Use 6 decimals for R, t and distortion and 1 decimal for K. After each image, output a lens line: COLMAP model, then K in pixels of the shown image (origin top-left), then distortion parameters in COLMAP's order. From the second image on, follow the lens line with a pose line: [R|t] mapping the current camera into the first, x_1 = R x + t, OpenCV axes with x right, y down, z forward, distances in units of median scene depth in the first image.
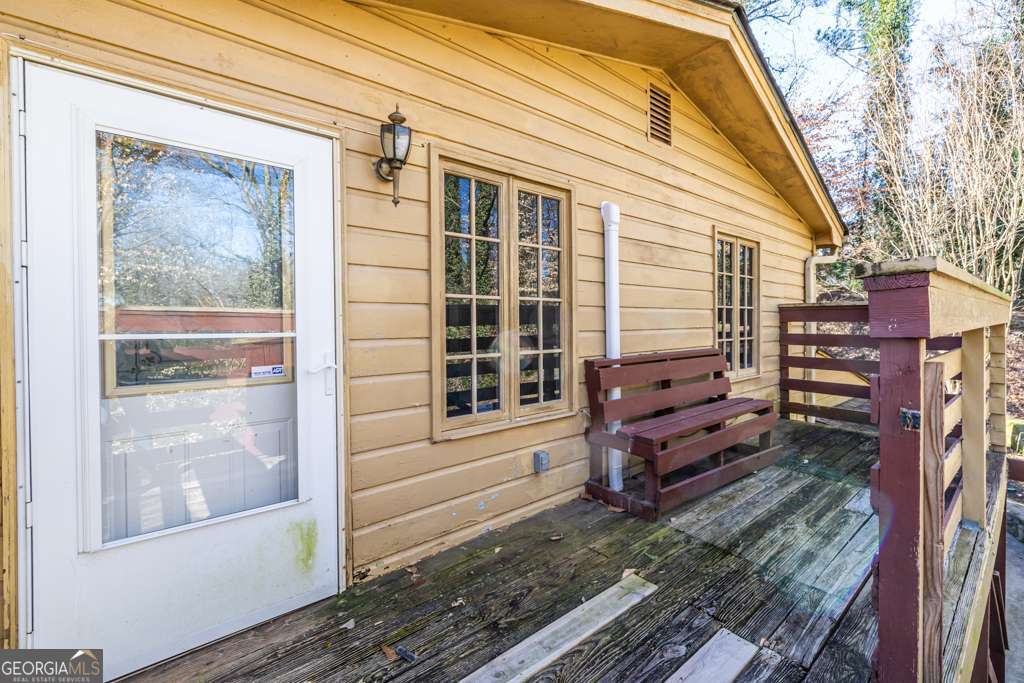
lens RADIAL K [[432.3, 0, 513.6], [0, 432.3, 327.3], [0, 0, 1]] dist [0.000190, 0.000241]
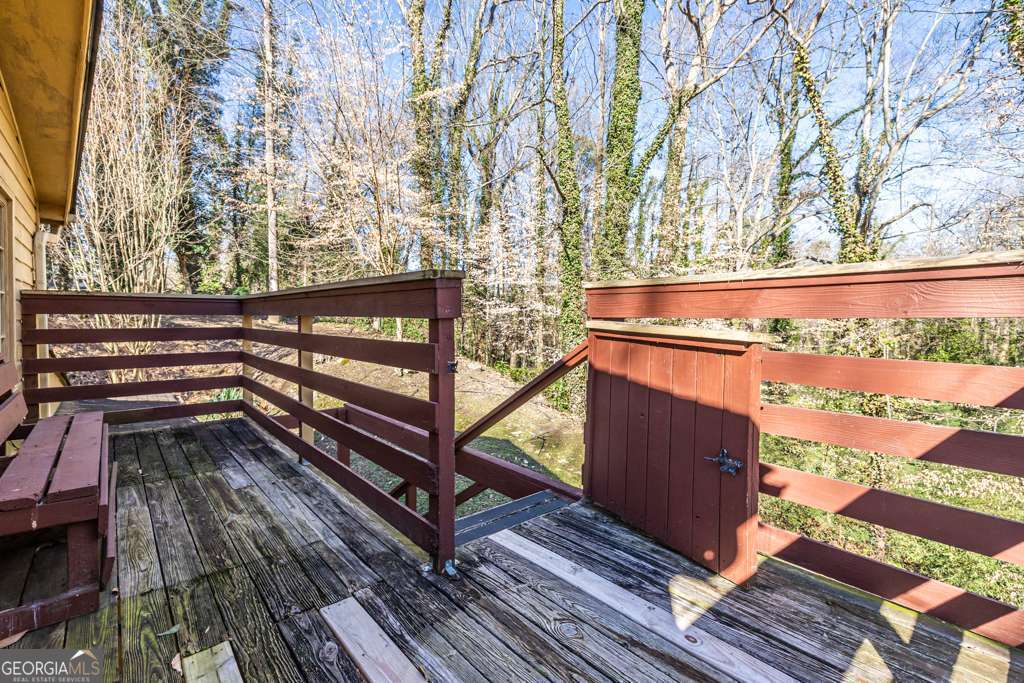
lens RADIAL K [[438.3, 0, 527.7], [0, 438.3, 337.3], [0, 0, 1]] dist [0.000004, -0.000091]
pose [[-0.051143, -0.037937, 0.997971, -0.323396], [0.009913, 0.999210, 0.038492, 0.013817], [-0.998642, 0.011862, -0.050727, 0.333601]]
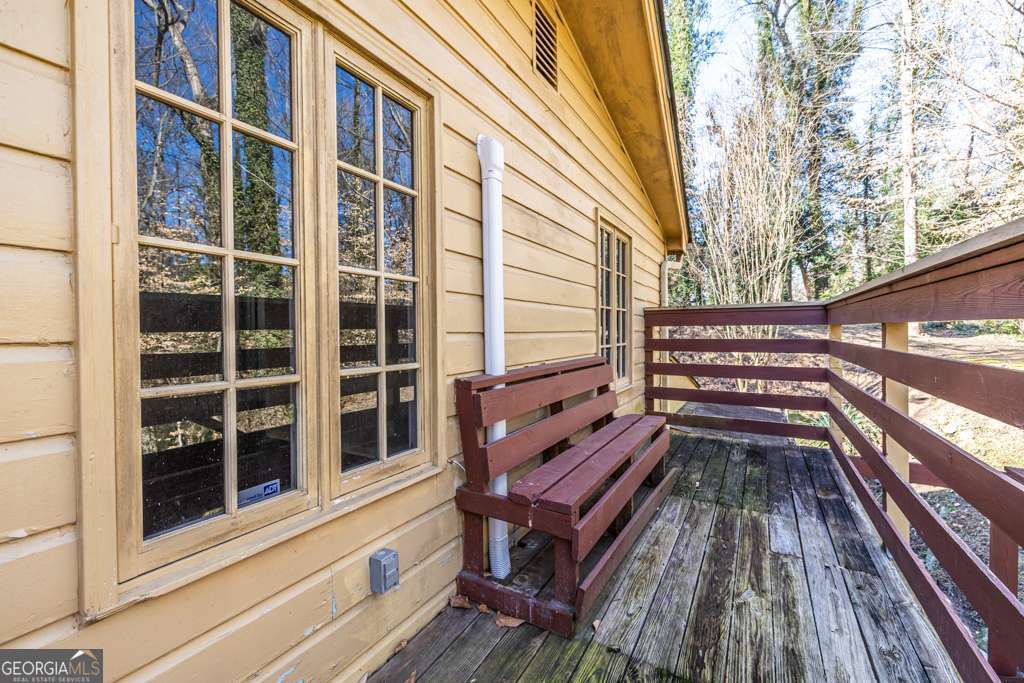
lens RADIAL K [[435.8, 0, 501.6], [0, 435.8, 331.1], [0, 0, 1]] dist [-0.000185, 0.000037]
pose [[0.944663, -0.002877, 0.328031, 0.022553], [0.008338, 0.999849, -0.015244, 0.016531], [-0.327938, 0.017135, 0.944544, 0.388918]]
